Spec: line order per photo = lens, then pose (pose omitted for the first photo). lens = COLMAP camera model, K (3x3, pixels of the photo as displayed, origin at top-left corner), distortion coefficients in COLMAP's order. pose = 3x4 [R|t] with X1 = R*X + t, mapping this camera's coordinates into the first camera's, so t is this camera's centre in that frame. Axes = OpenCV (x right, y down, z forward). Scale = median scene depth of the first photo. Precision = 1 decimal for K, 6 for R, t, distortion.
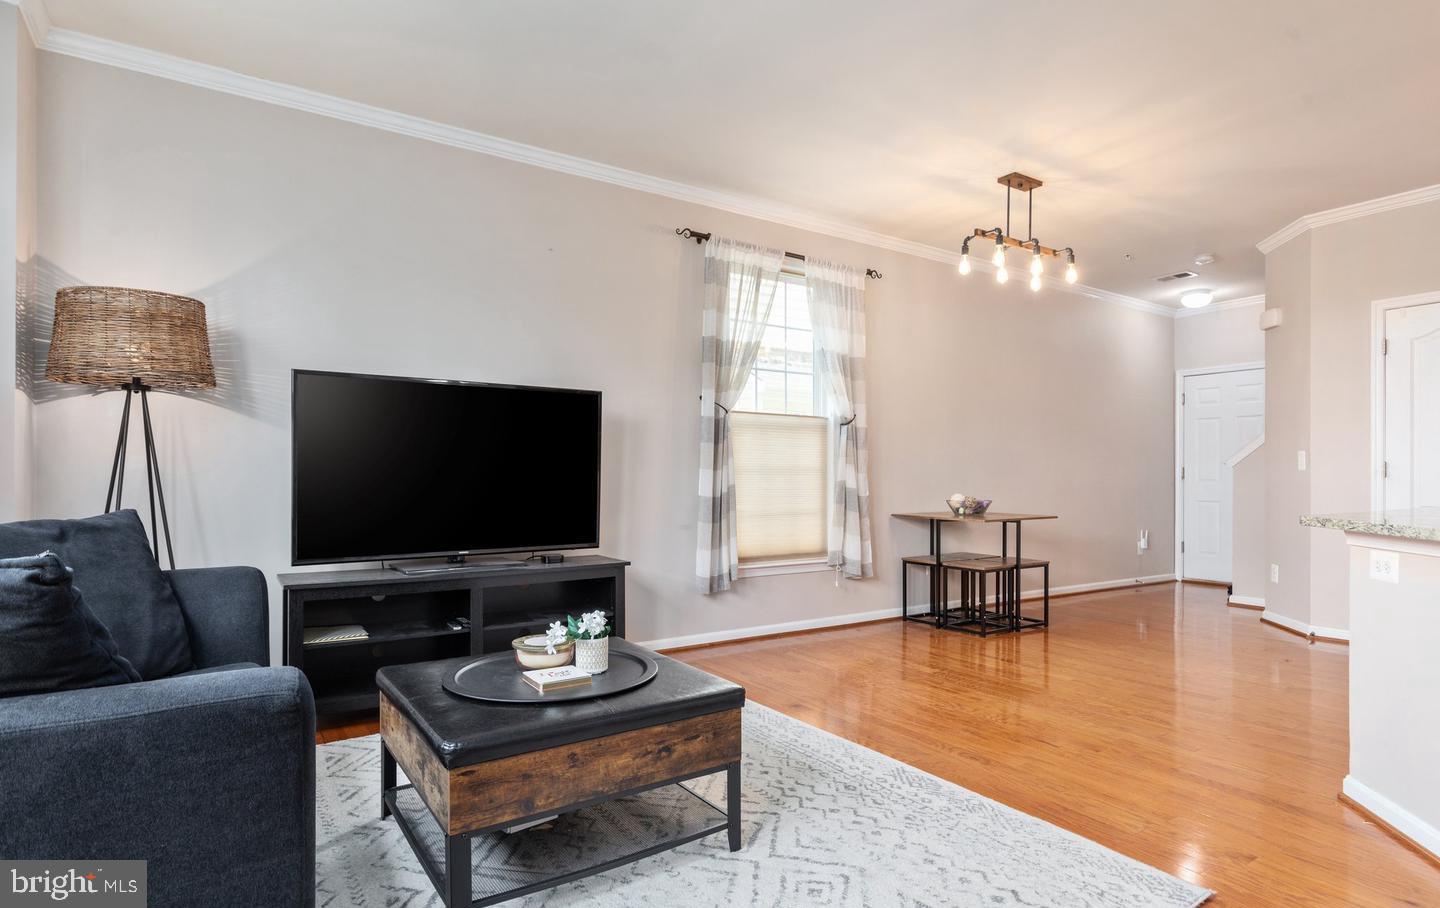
lens RADIAL K [[764.0, 0, 720.2], [0, 764.0, 475.0], [0, 0, 1]] dist [0.000543, 0.000263]
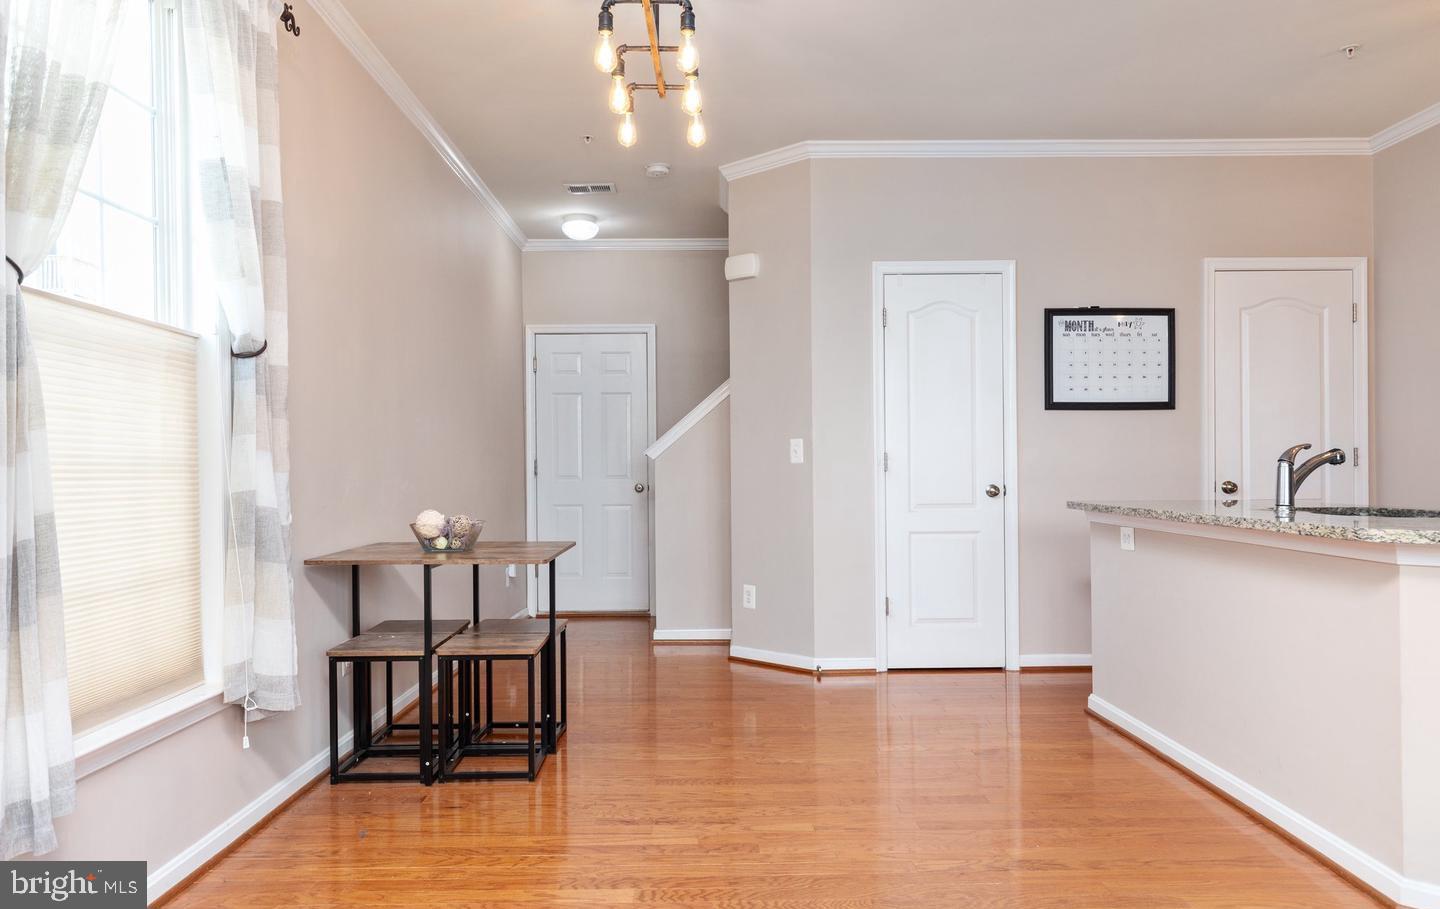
lens RADIAL K [[1027.7, 0, 721.5], [0, 1027.7, 476.0], [0, 0, 1]] dist [0.002199, -0.000399]
pose [[0.546047, -0.012997, 0.837654, -0.167261], [0.007783, 0.999915, 0.010441, -0.004747], [-0.837718, 0.000818, 0.546102, 0.473829]]
